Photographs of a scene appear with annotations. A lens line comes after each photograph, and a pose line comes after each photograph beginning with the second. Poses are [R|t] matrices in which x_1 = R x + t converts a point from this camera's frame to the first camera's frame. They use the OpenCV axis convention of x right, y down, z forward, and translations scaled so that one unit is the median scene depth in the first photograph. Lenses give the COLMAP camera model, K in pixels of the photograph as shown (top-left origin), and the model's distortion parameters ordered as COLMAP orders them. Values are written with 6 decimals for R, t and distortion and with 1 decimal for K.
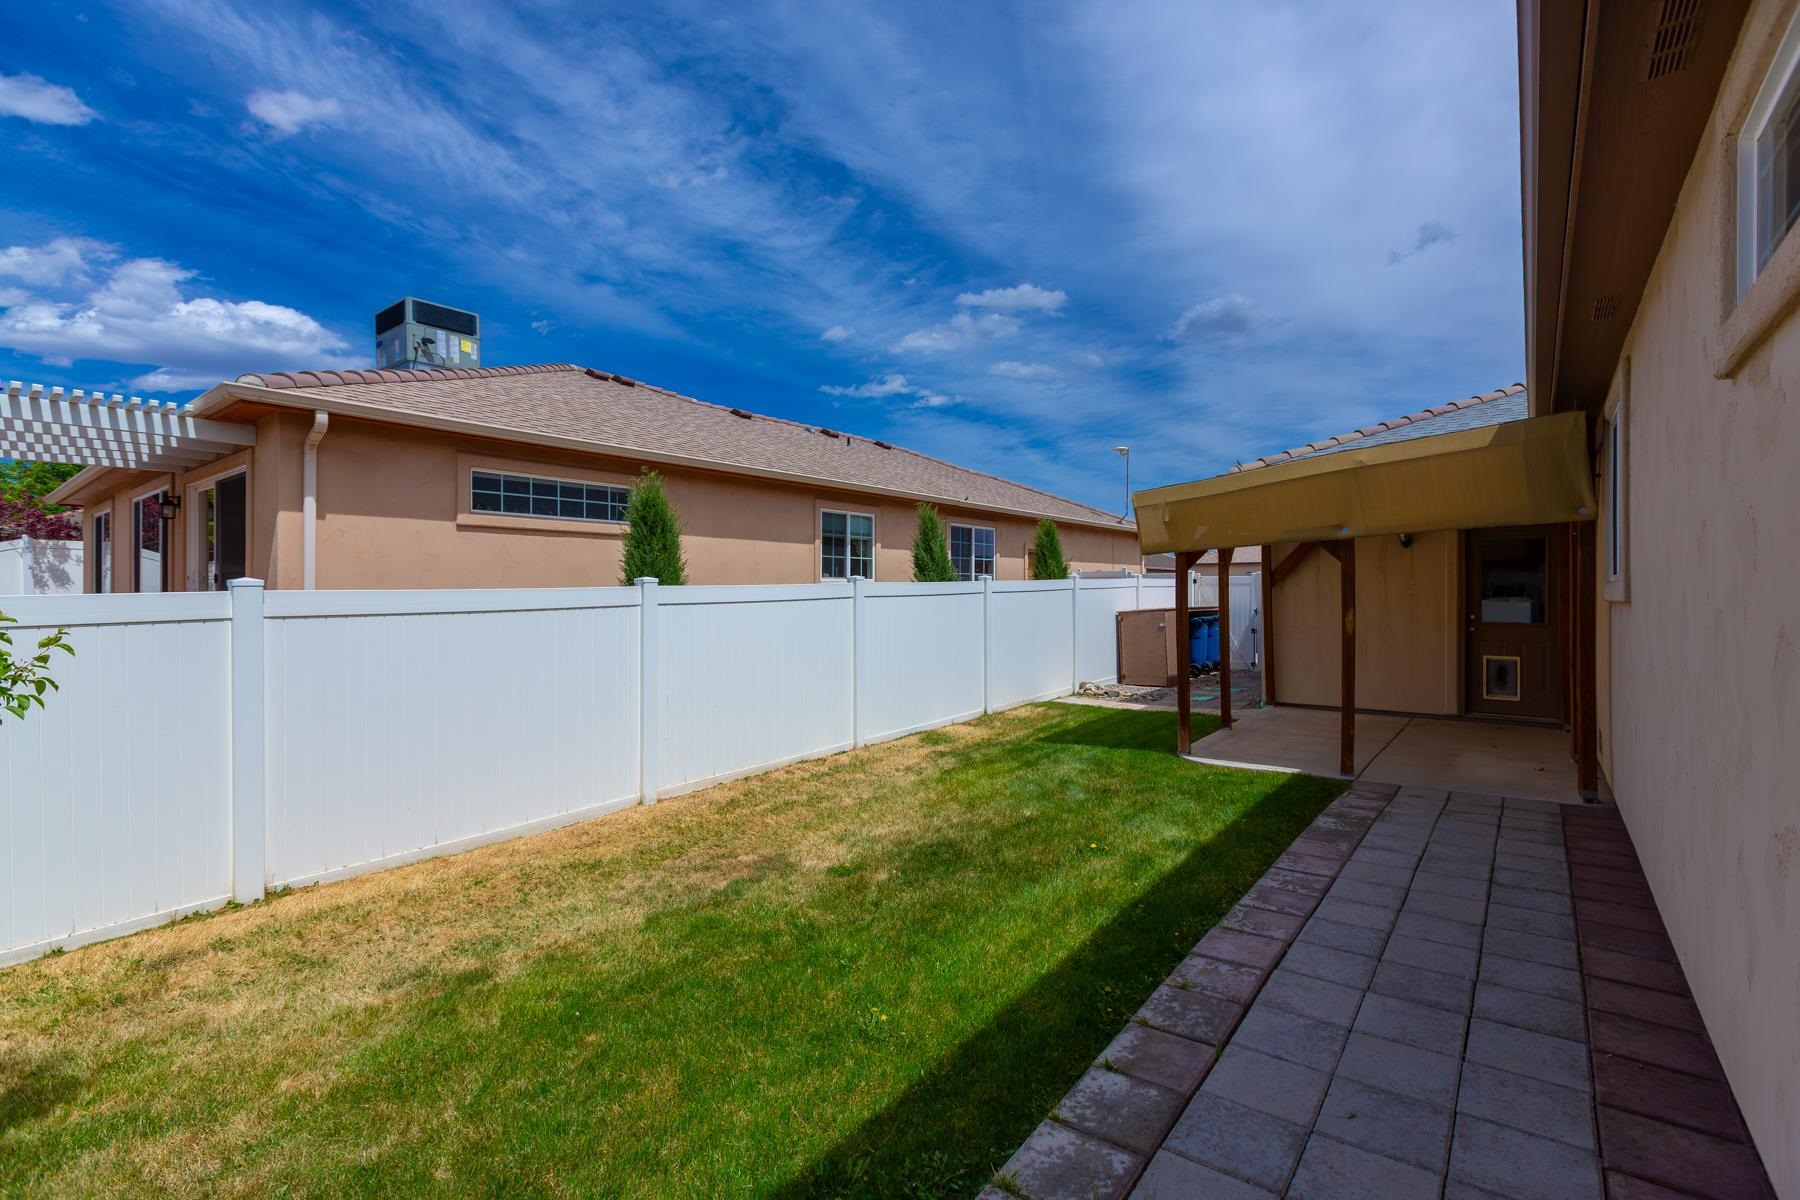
lens RADIAL K [[822.9, 0, 898.6], [0, 822.9, 589.0], [0, 0, 1]] dist [0.003452, -0.000228]
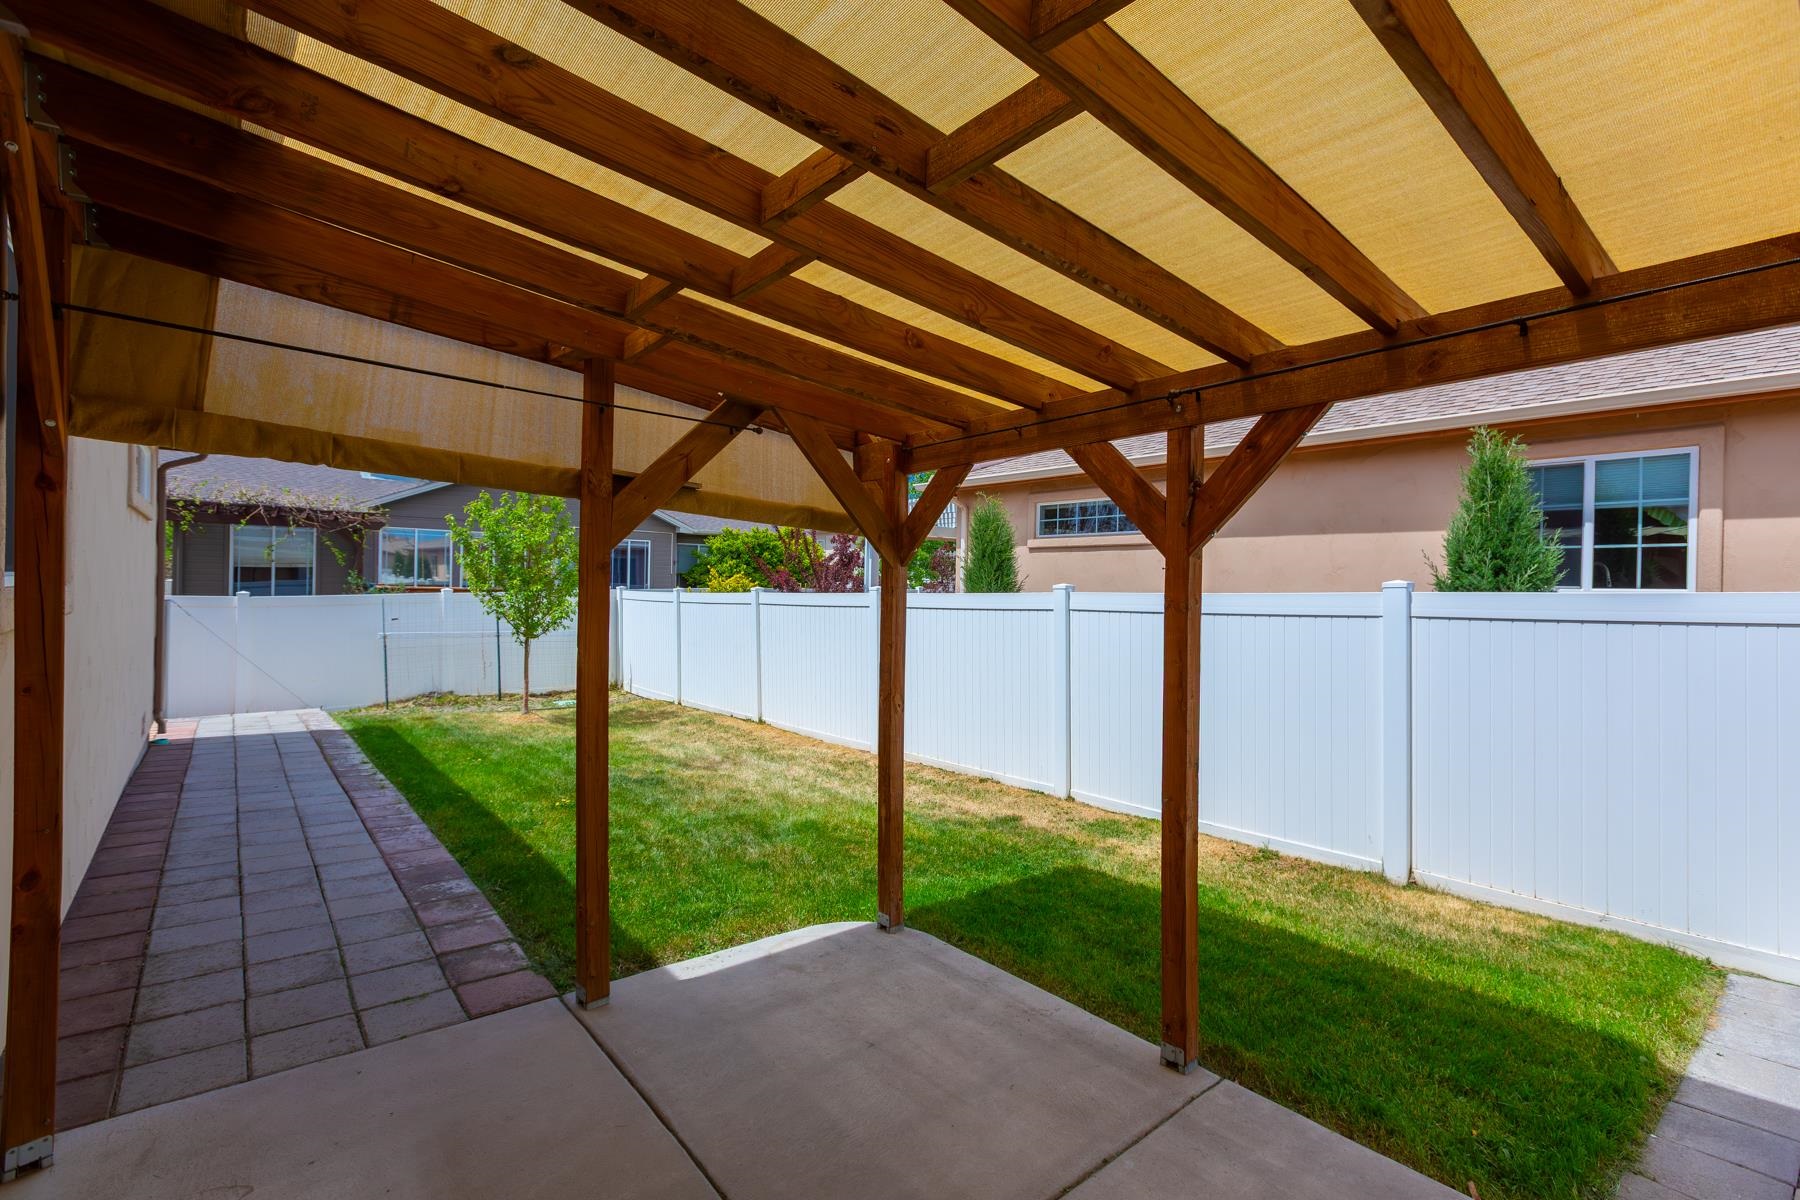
lens RADIAL K [[822.9, 0, 898.6], [0, 822.9, 594.1], [0, 0, 1]] dist [0.003452, -0.000228]
pose [[-0.230028, 0.007396, -0.973156, 0.556563], [-0.014083, 0.999841, 0.010928, -0.009146], [0.973082, 0.016219, -0.229887, 0.739562]]
